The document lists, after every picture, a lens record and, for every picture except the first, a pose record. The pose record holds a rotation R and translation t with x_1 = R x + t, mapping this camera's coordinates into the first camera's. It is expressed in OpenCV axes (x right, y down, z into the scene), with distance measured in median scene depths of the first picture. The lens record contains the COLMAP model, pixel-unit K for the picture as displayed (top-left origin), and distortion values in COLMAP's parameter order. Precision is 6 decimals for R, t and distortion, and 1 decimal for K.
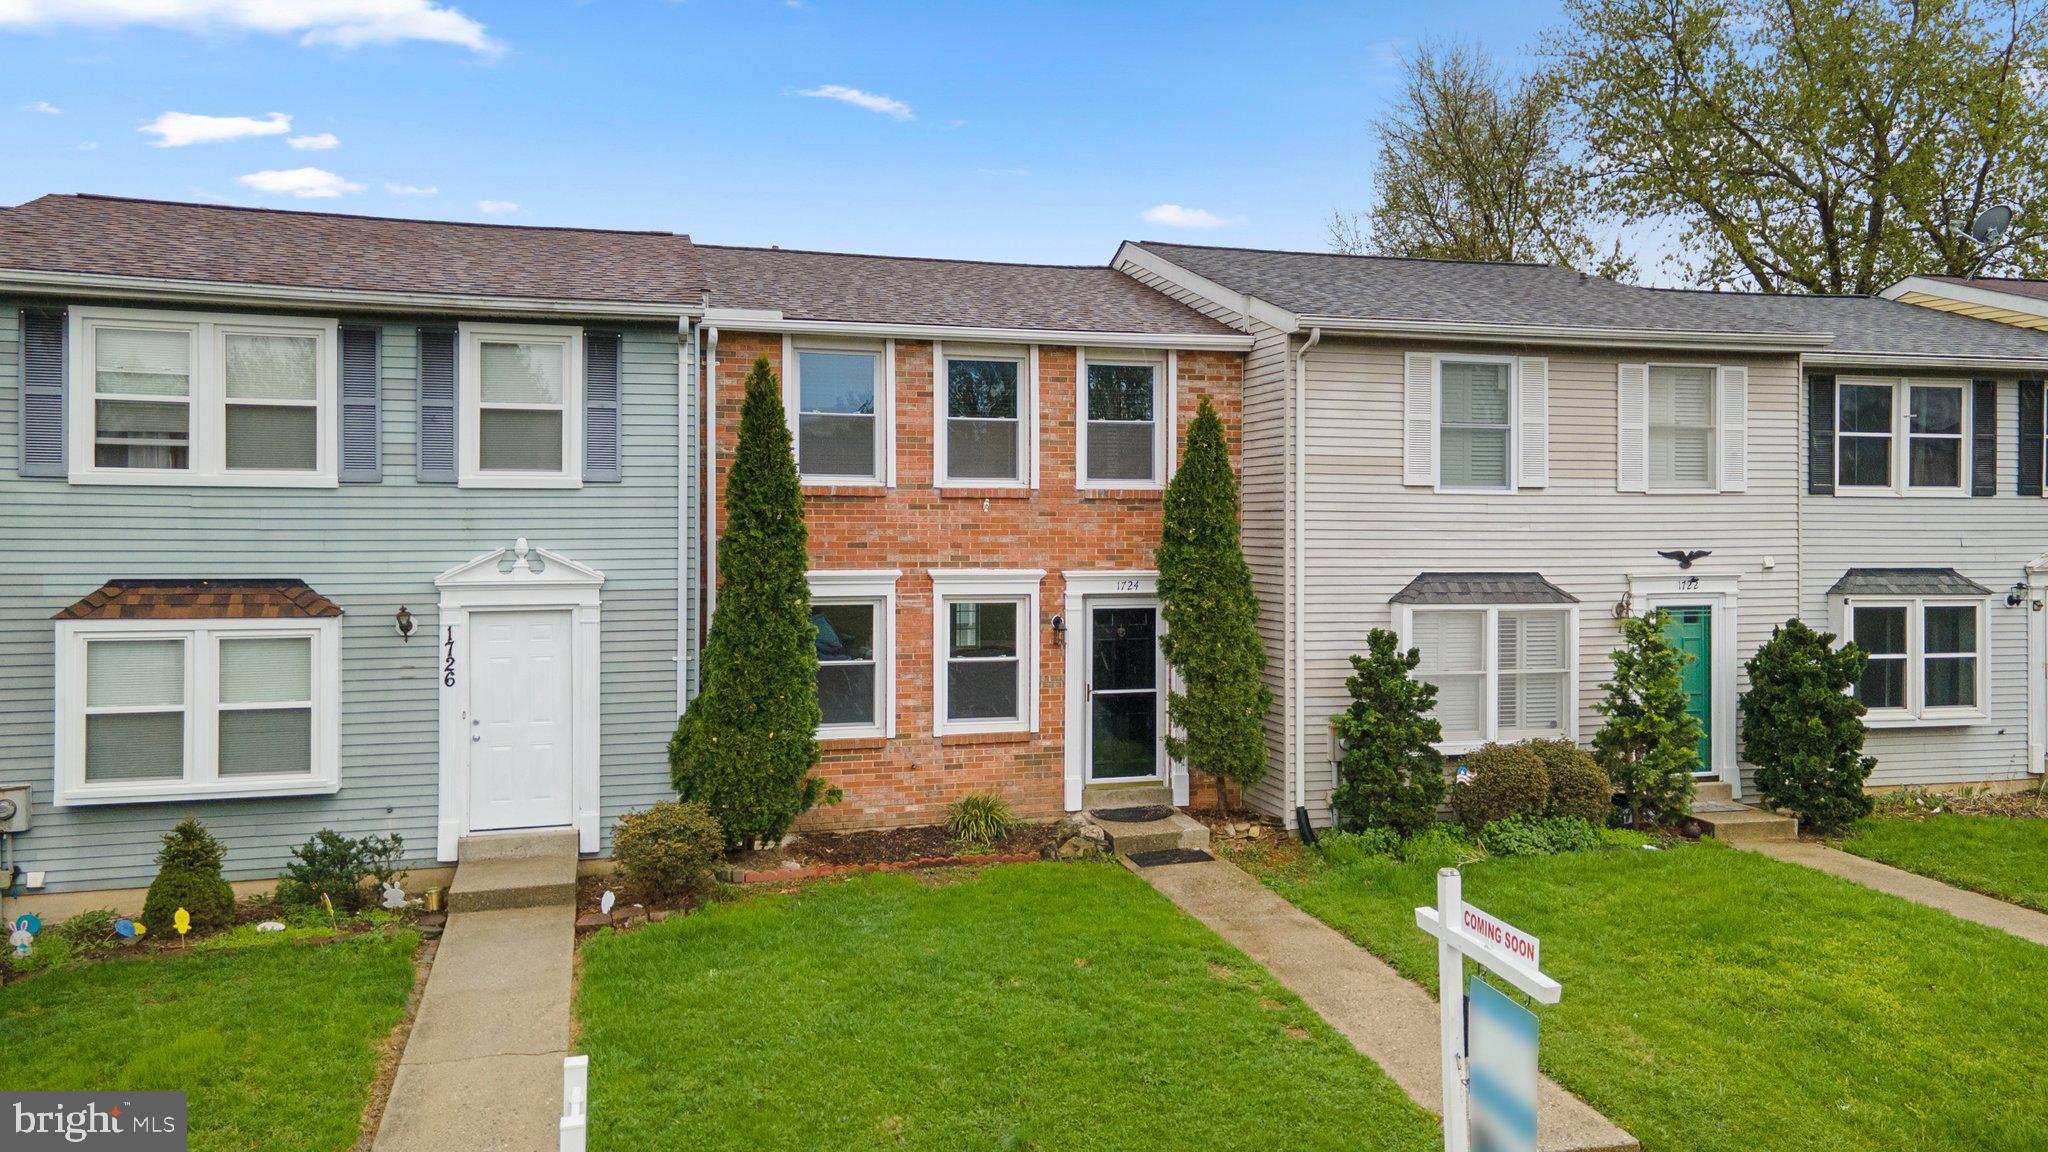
lens RADIAL K [[1451.8, 0, 1021.4], [0, 1451.8, 555.3], [0, 0, 1]] dist [0.020852, 0.033930]
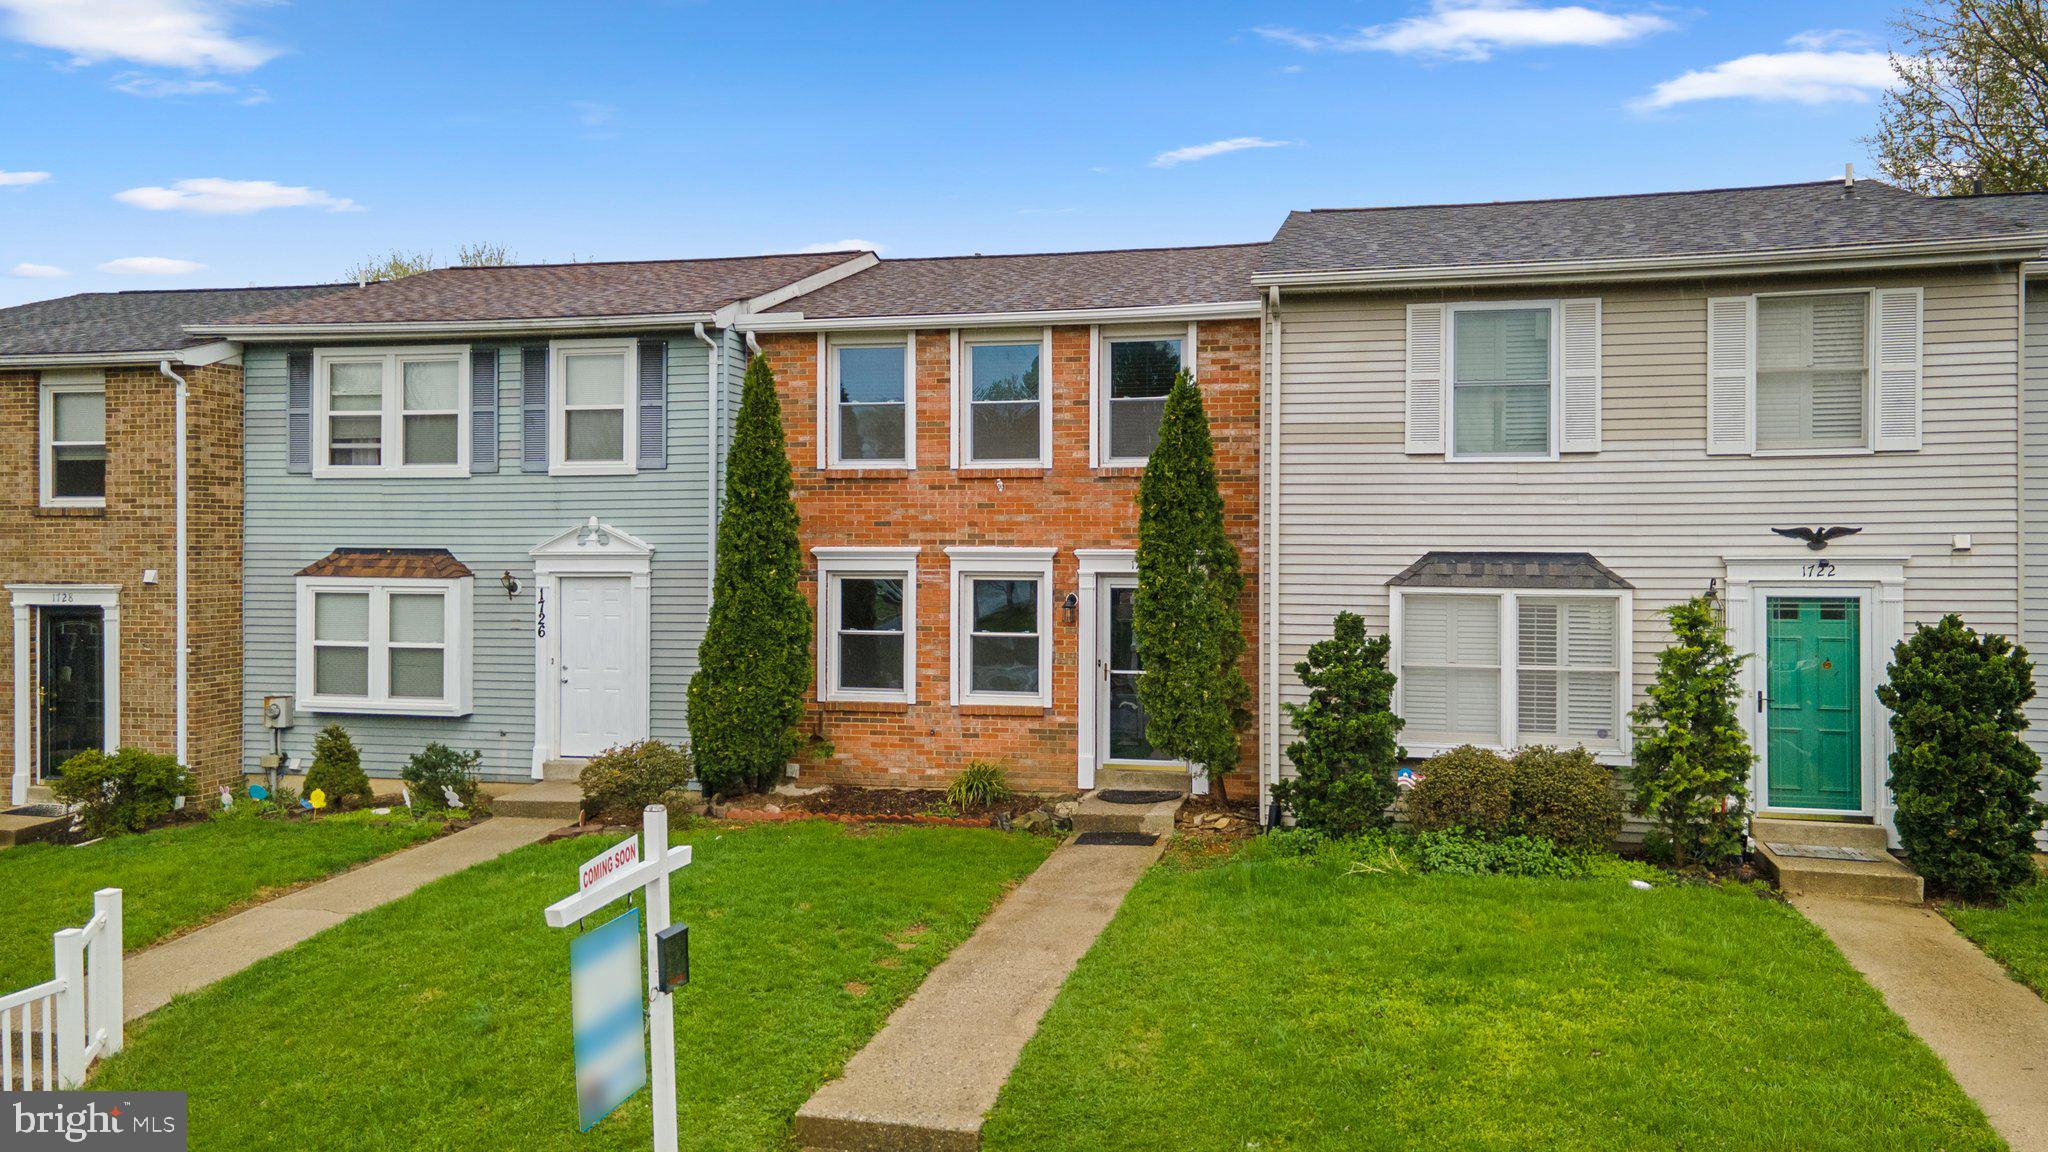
lens RADIAL K [[1451.8, 0, 1047.7], [0, 1451.8, 563.9], [0, 0, 1]] dist [0.020852, 0.033930]
pose [[0.875989, 0.008227, -0.482261, 0.519698], [-0.007068, 0.999966, 0.004220, 0.017858], [0.482279, -0.000288, 0.876018, 0.114933]]
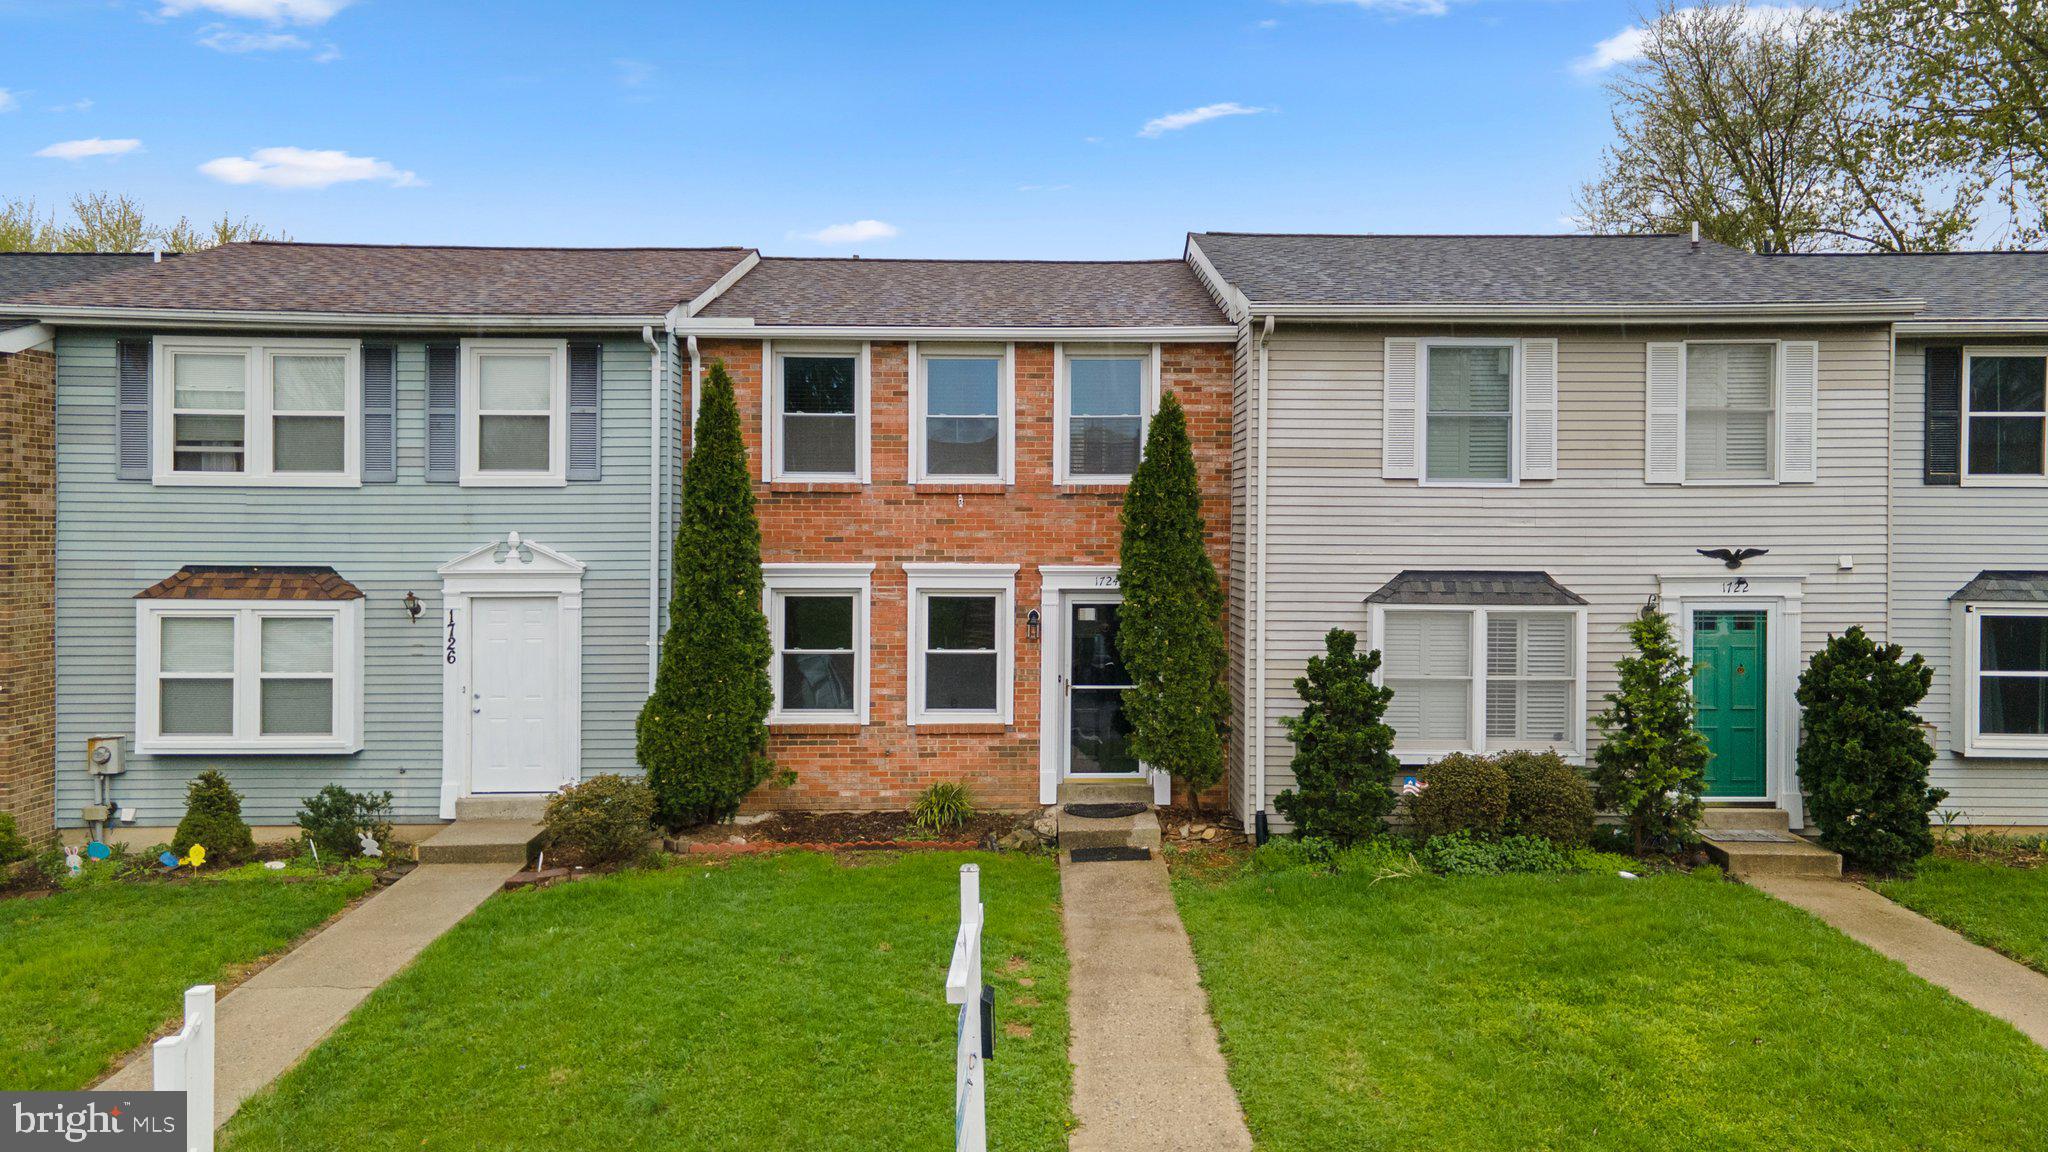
lens RADIAL K [[1451.8, 0, 1033.5], [0, 1451.8, 562.1], [0, 0, 1]] dist [0.020852, 0.033930]
pose [[0.966634, 0.008200, -0.256030, 0.296328], [-0.005760, 0.999931, 0.010276, -0.002063], [0.256097, -0.008458, 0.966614, 0.026420]]
